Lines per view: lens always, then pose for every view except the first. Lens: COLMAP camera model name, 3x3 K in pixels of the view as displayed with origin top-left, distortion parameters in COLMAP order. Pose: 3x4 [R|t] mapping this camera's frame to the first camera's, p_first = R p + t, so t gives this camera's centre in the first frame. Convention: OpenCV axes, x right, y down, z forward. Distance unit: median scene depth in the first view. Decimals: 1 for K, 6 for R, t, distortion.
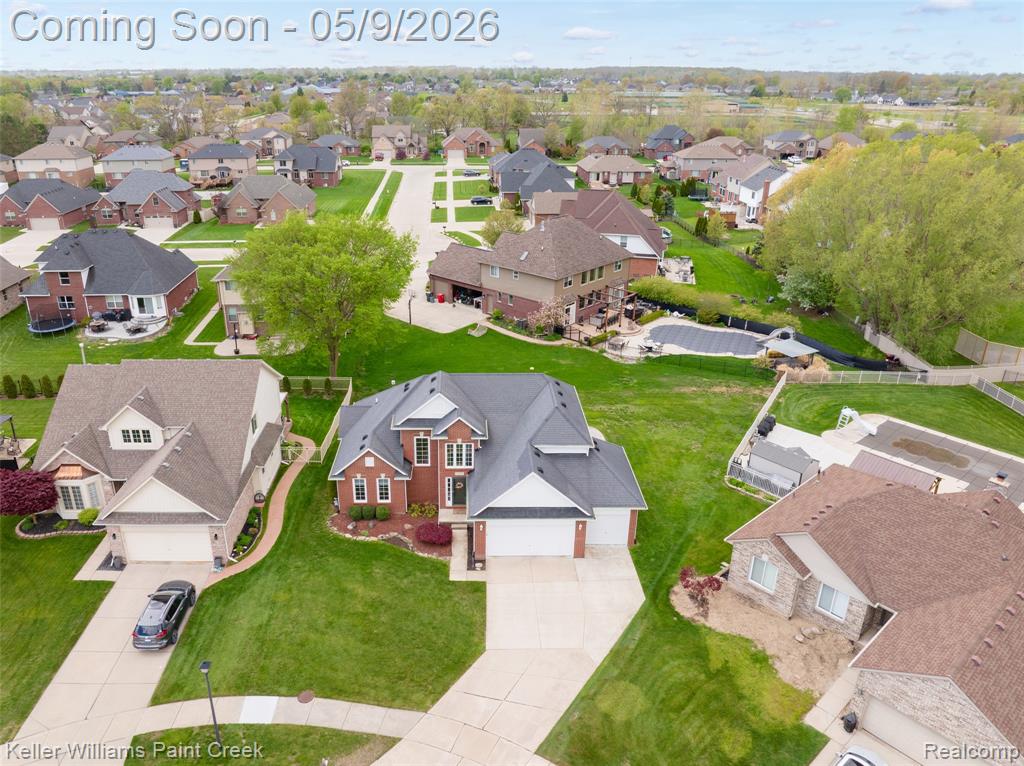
lens RADIAL K [[733.7, 0, 480.9], [0, 733.7, 382.4], [0, 0, 1]] dist [-0.037630, 0.000378]
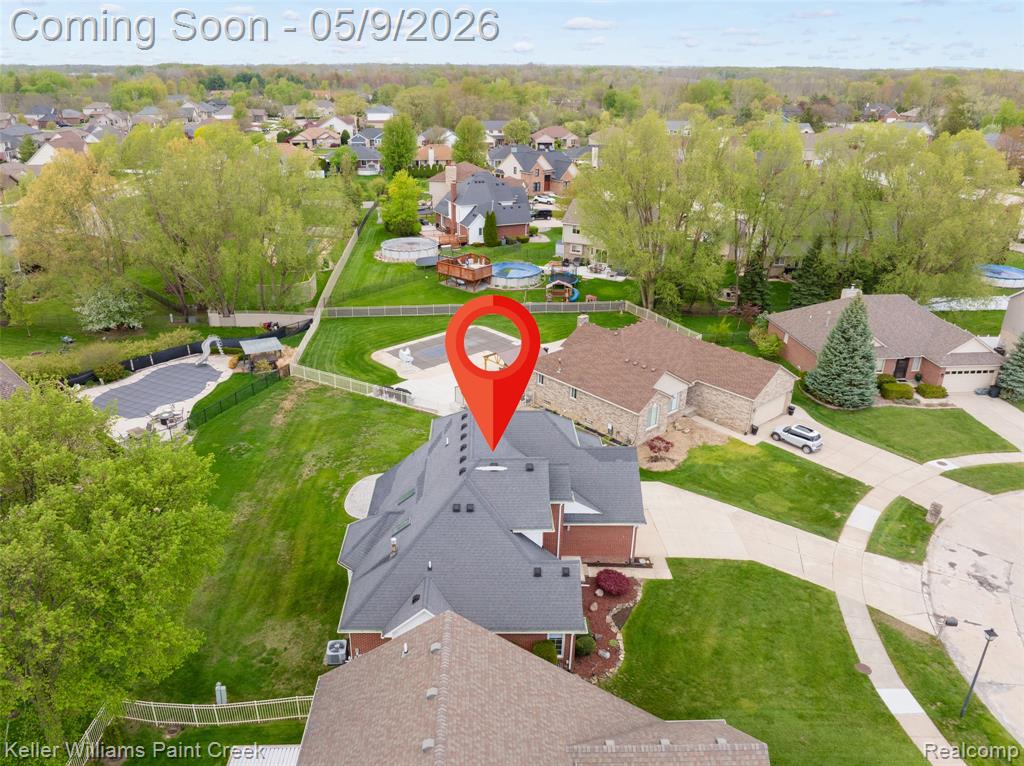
lens RADIAL K [[733.7, 0, 480.9], [0, 733.7, 382.4], [0, 0, 1]] dist [-0.037630, 0.000378]
pose [[0.019223, -0.398432, 0.916996, -0.766439], [0.389087, 0.847847, 0.360231, -0.376990], [-0.921000, 0.349867, 0.171323, 0.868118]]
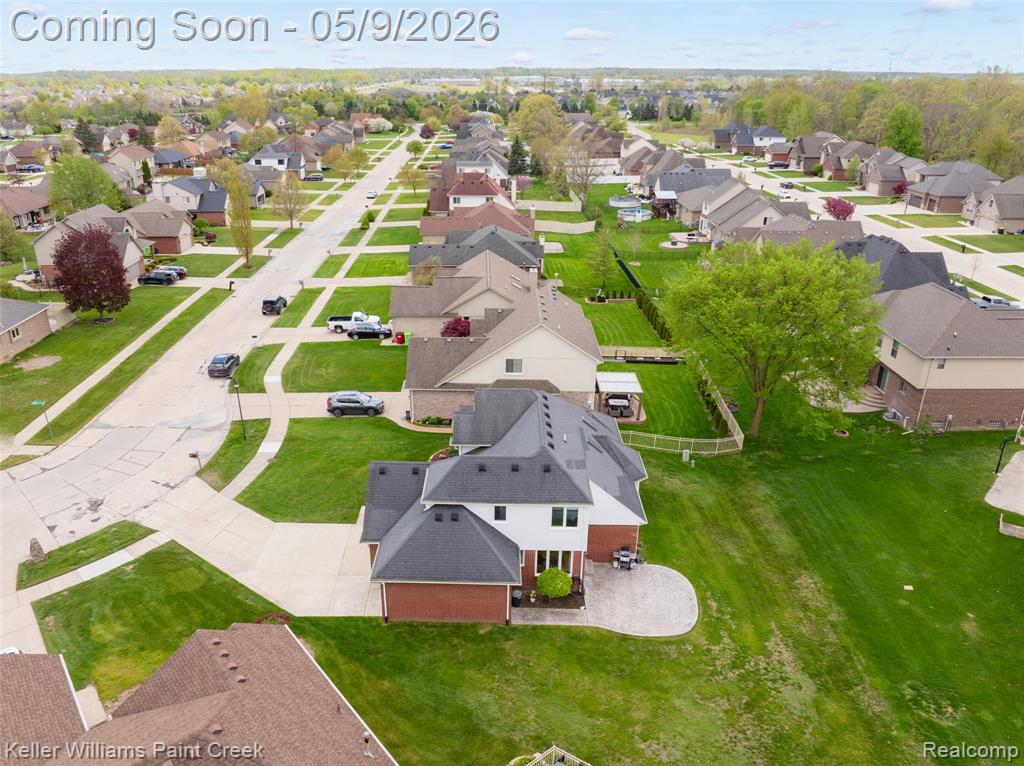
lens RADIAL K [[733.7, 0, 480.9], [0, 733.7, 382.4], [0, 0, 1]] dist [-0.037630, 0.000378]
pose [[-0.049081, 0.387548, -0.920542, 0.854650], [-0.390317, 0.840922, 0.374838, -0.370373], [0.919371, 0.377701, 0.109994, 0.865611]]
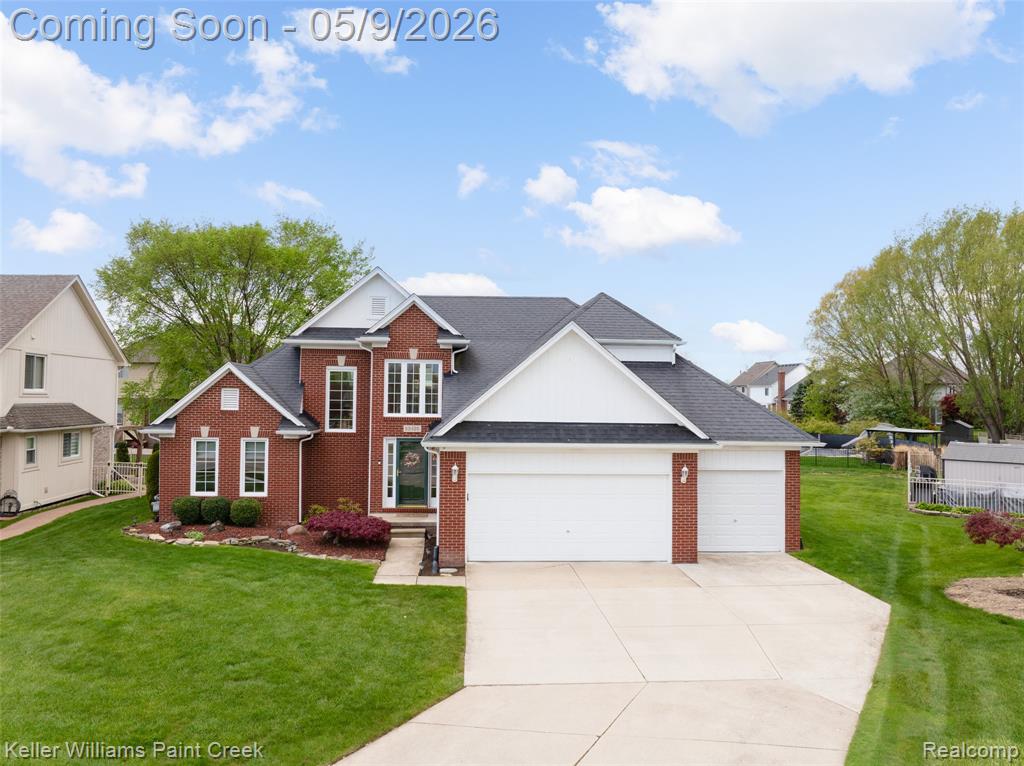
lens RADIAL K [[733.7, 0, 480.9], [0, 733.7, 382.4], [0, 0, 1]] dist [-0.037630, 0.000378]
pose [[0.999701, 0.002416, 0.024330, 0.004690], [0.008081, 0.906531, -0.422061, 0.302345], [-0.023075, 0.422132, 0.906241, 0.538917]]
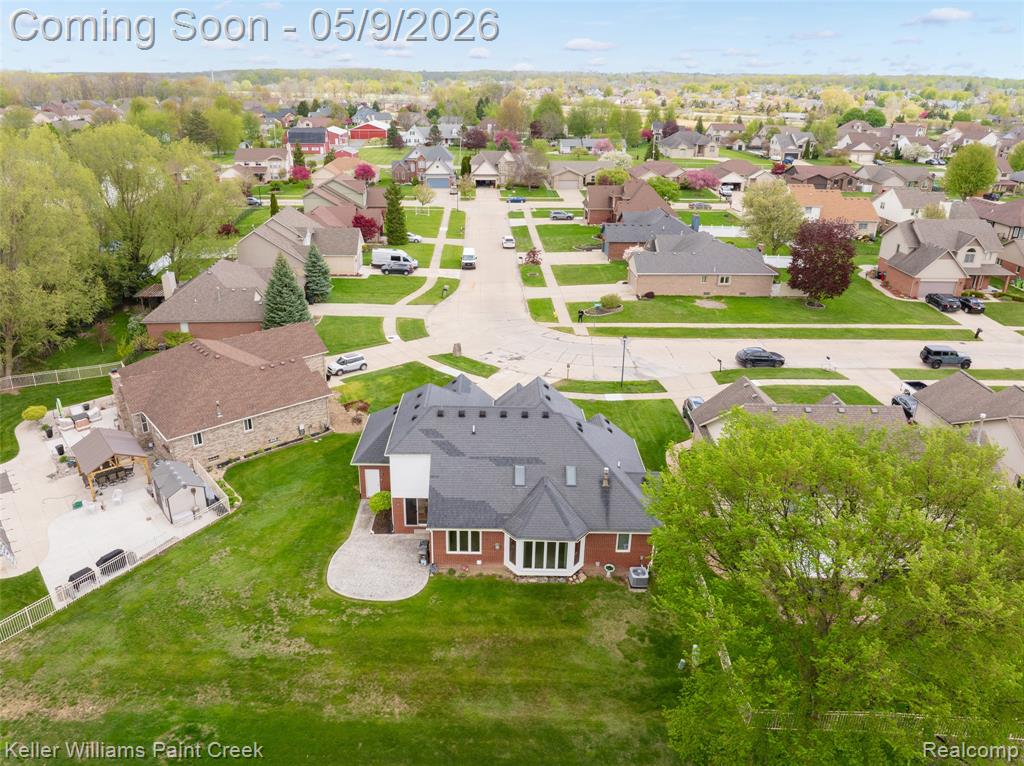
lens RADIAL K [[733.7, 0, 480.9], [0, 733.7, 382.4], [0, 0, 1]] dist [-0.037630, 0.000378]
pose [[-0.999115, -0.026416, 0.032745, -0.004753], [0.005235, 0.694206, 0.719758, -0.734110], [-0.041745, 0.719292, -0.693453, 1.703064]]
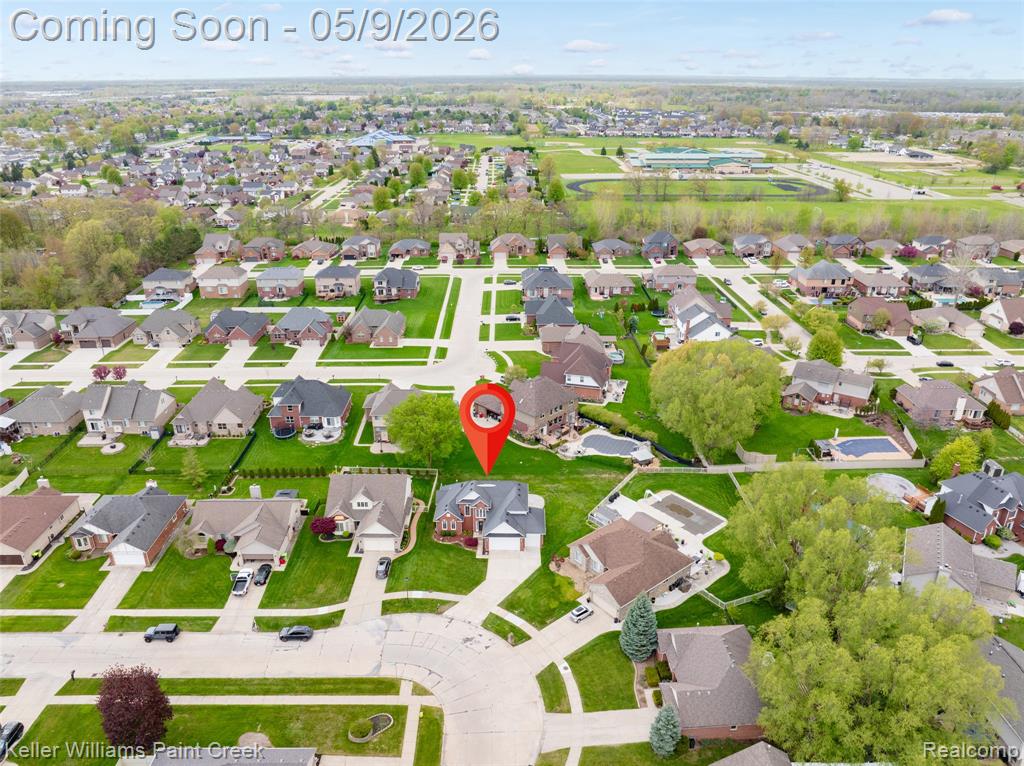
lens RADIAL K [[720.1, 0, 512.0], [0, 720.1, 383.0], [0, 0, 1]] dist [-0.008219, -0.000677]
pose [[0.999360, 0.006160, -0.035227, 0.177710], [-0.006081, 0.999979, 0.002339, -0.392028], [0.035241, -0.002123, 0.999377, -1.677552]]
